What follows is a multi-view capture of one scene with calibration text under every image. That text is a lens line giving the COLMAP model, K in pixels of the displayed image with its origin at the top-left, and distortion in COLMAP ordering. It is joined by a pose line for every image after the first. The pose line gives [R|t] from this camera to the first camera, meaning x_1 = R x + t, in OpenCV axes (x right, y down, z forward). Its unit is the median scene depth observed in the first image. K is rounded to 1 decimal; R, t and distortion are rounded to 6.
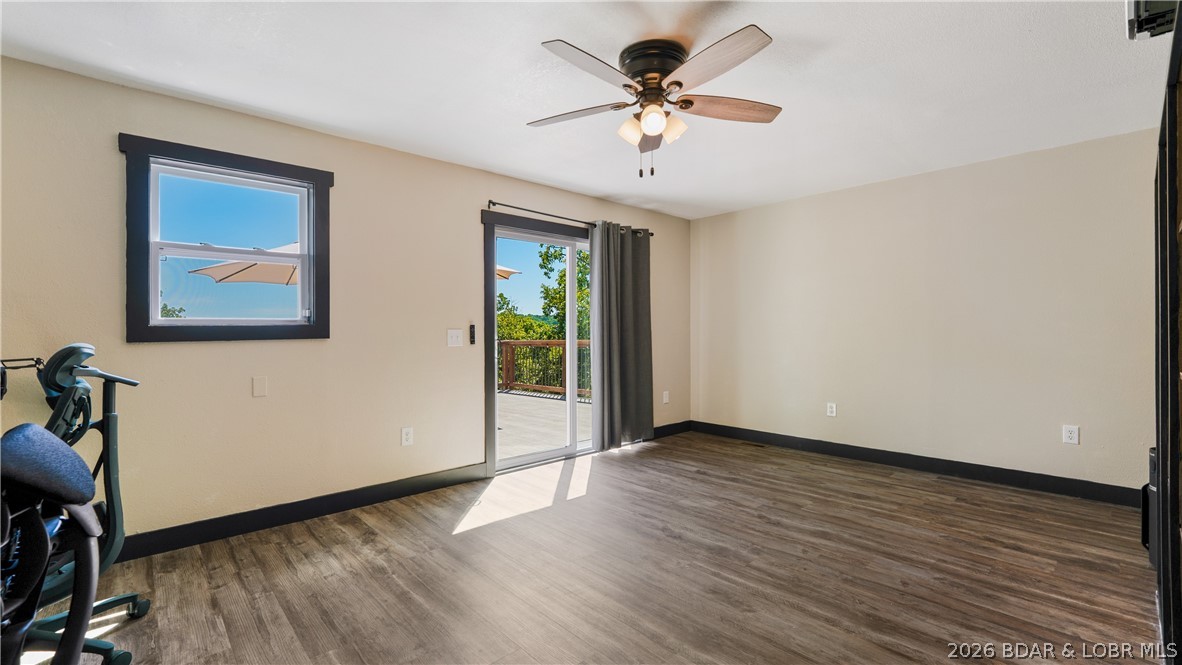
lens RADIAL K [[489.7, 0, 590.9], [0, 489.7, 330.0], [0, 0, 1]] dist [-0.006091, 0.000647]
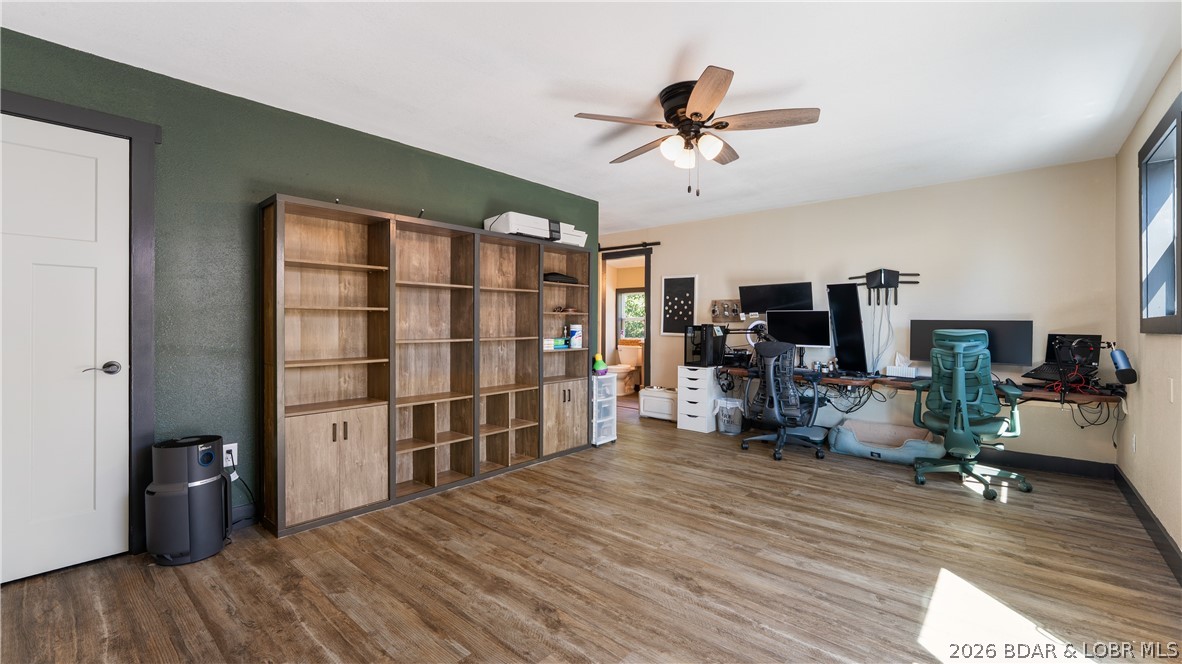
lens RADIAL K [[489.7, 0, 591.7], [0, 489.7, 326.1], [0, 0, 1]] dist [-0.006091, 0.000647]
pose [[-0.993546, 0.002480, -0.113400, 0.441471], [0.001724, 0.999976, 0.006767, -0.000114], [0.113414, 0.006528, -0.993526, 1.917307]]
